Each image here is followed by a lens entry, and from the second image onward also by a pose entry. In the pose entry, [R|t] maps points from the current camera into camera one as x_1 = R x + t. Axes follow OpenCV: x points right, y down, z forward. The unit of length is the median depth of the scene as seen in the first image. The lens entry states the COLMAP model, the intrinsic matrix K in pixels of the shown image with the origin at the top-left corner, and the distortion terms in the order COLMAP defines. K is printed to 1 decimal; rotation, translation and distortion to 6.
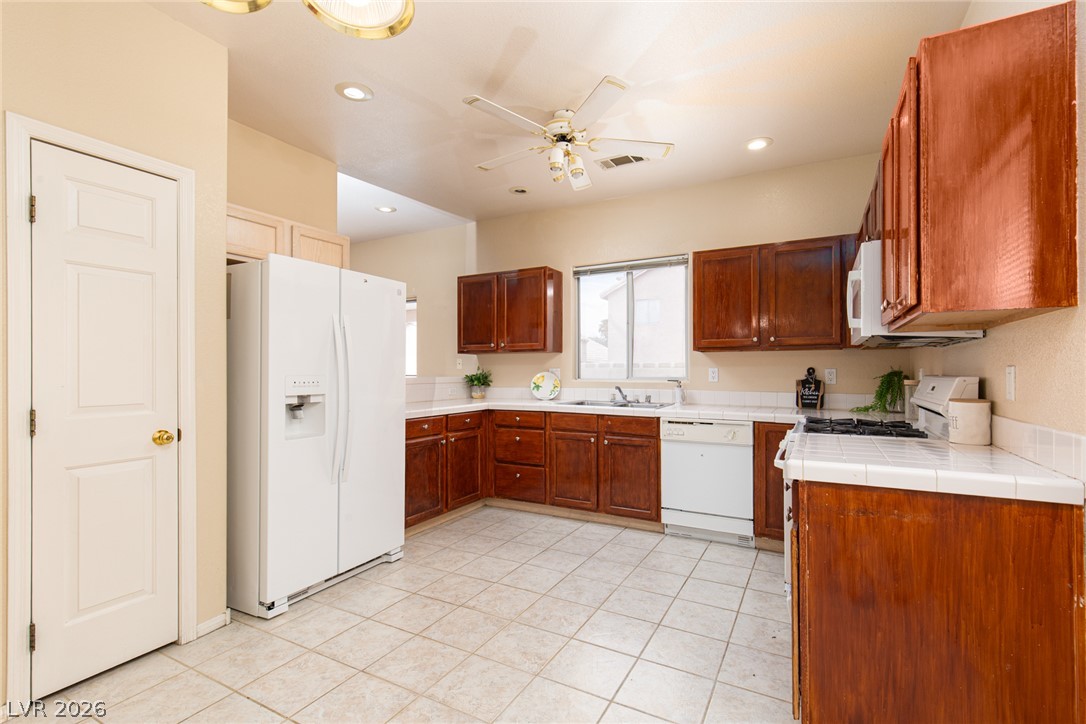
lens RADIAL K [[493.7, 0, 543.4], [0, 493.7, 373.8], [0, 0, 1]] dist [0.009545, 0.000673]
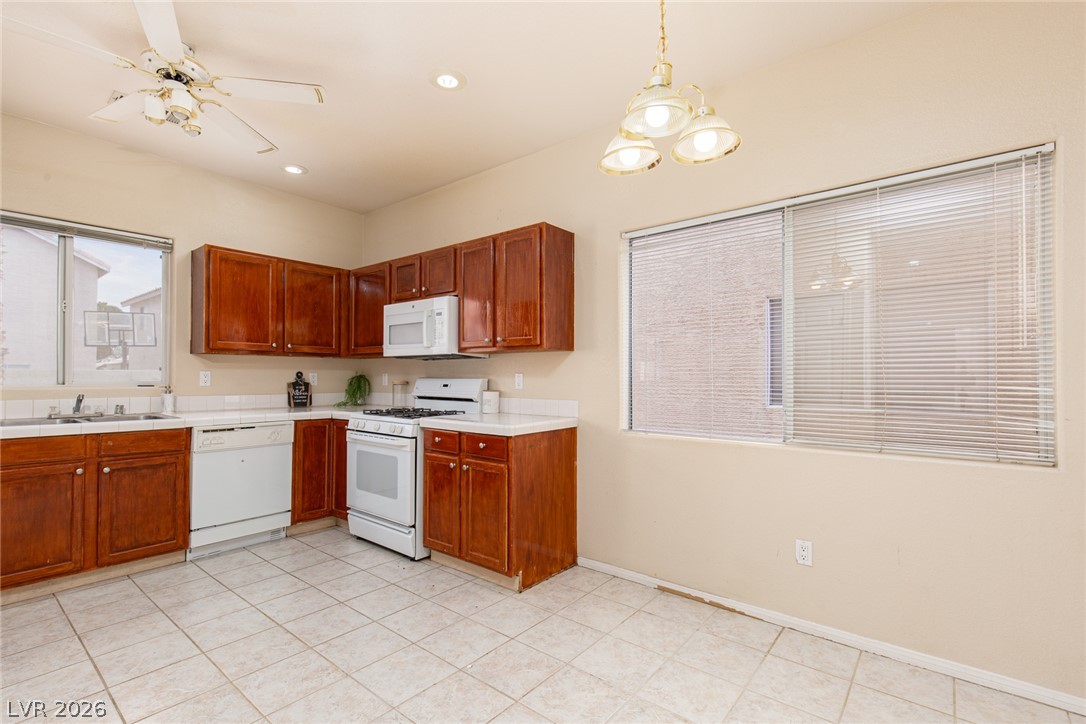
lens RADIAL K [[493.7, 0, 543.4], [0, 493.7, 373.8], [0, 0, 1]] dist [0.009545, 0.000673]
pose [[0.192641, 0.003819, 0.981262, -0.503078], [0.001435, 0.999990, -0.004173, -0.002074], [-0.981268, 0.002213, 0.192634, 0.220180]]
